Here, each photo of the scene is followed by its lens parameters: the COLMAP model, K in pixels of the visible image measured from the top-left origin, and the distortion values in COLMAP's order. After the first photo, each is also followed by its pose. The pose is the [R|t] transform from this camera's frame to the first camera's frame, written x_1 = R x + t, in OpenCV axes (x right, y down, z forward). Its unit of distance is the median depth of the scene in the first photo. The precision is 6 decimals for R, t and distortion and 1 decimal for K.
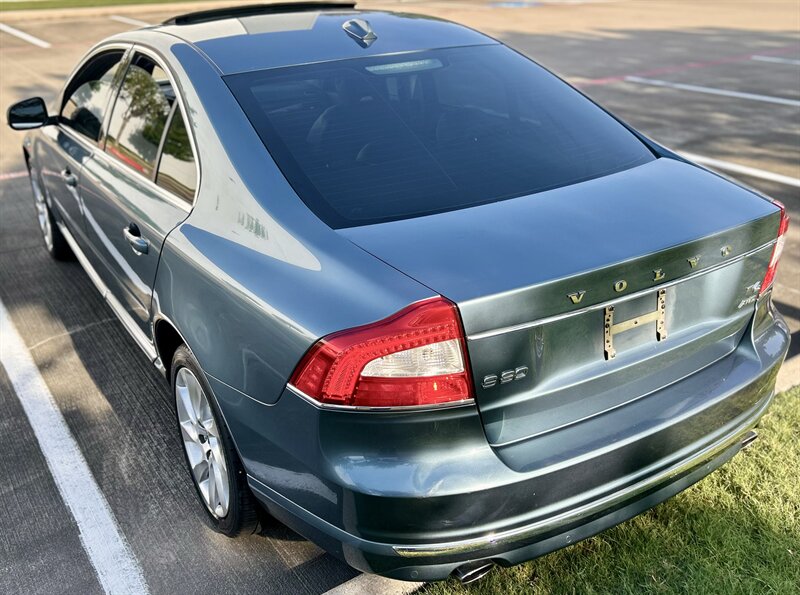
lens RADIAL K [[749.8, 0, 400.0], [0, 749.8, 297.5], [0, 0, 1]] dist [0.003829, -0.011135]
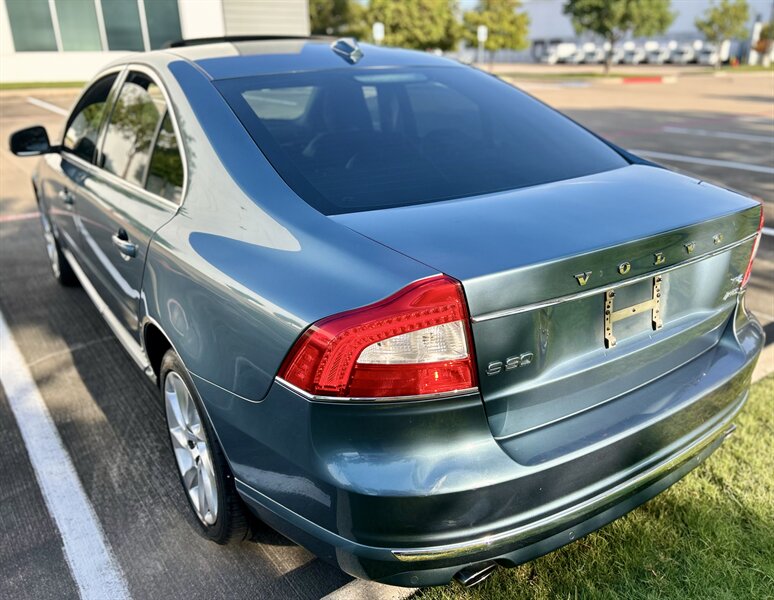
lens RADIAL K [[630.7, 0, 416.4], [0, 630.7, 301.0], [0, 0, 1]] dist [-0.003420, -0.001000]
pose [[0.998087, -0.011250, 0.060792, -0.018822], [0.014028, 0.998867, -0.045464, 0.048867], [-0.060212, 0.046230, 0.997114, 0.170330]]
